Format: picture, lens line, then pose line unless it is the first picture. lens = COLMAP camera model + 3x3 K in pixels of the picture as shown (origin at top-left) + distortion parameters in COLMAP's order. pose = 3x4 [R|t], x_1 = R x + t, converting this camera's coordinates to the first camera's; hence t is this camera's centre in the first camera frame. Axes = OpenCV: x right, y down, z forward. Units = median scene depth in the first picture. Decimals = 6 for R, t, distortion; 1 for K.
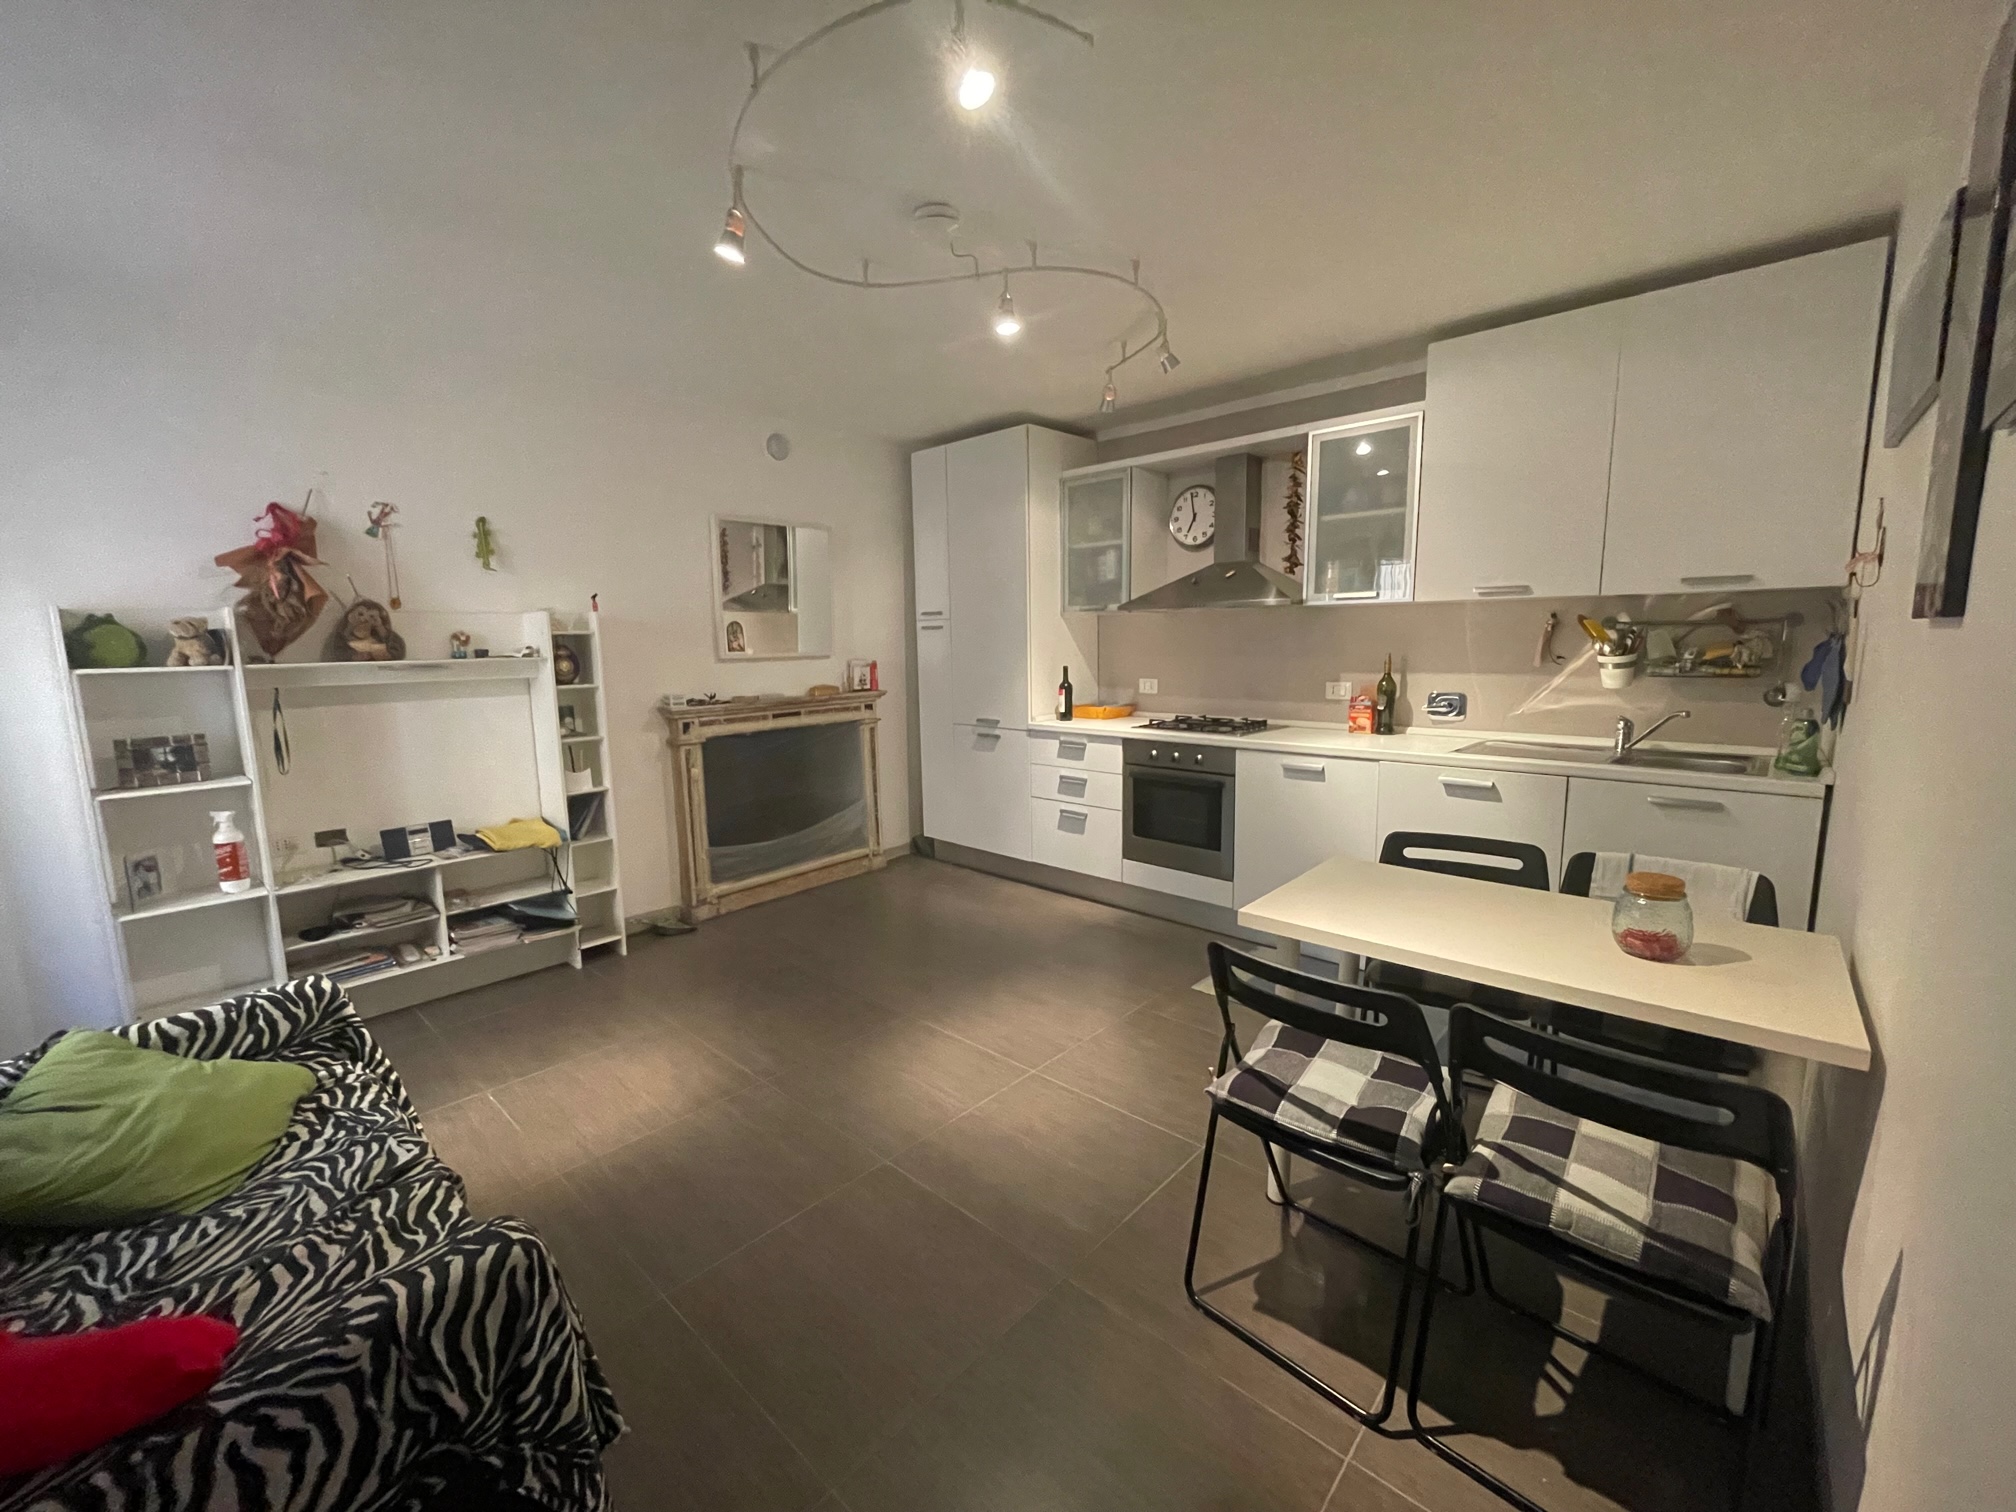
lens RADIAL K [[814.2, 0, 1009.8], [0, 814.2, 752.0], [0, 0, 1]] dist [-0.005332, 0.000373]
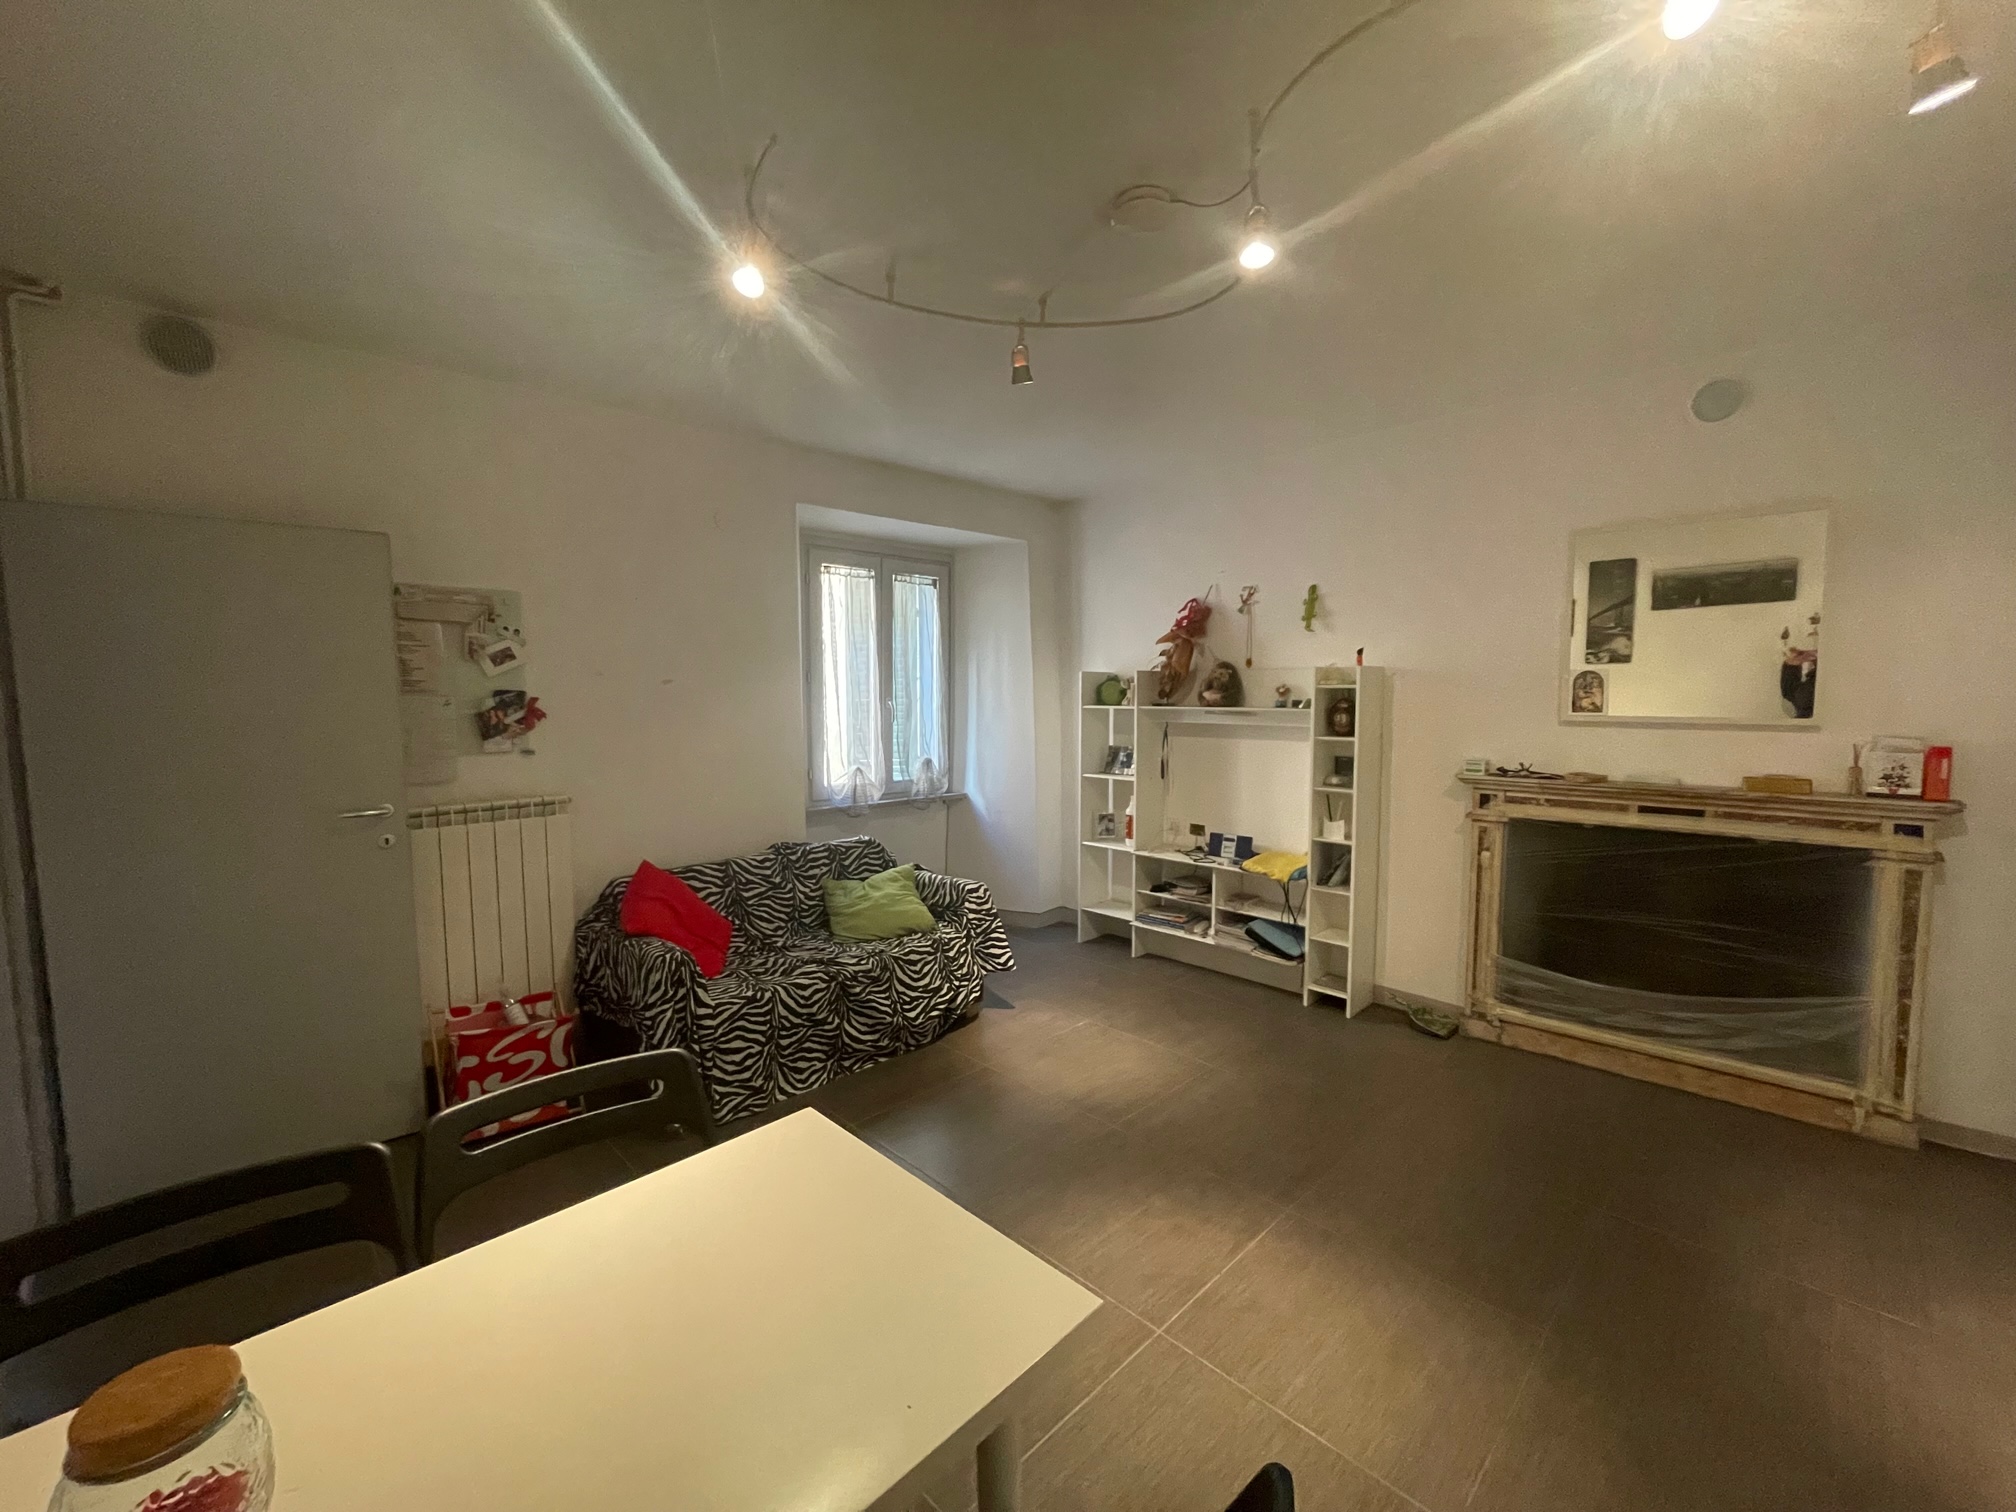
lens RADIAL K [[814.2, 0, 1010.9], [0, 814.2, 753.4], [0, 0, 1]] dist [-0.005332, 0.000373]
pose [[-0.050688, 0.096609, -0.994031, 0.527016], [-0.134114, 0.985637, 0.102632, -0.116432], [0.989669, 0.138516, -0.037003, 0.654185]]
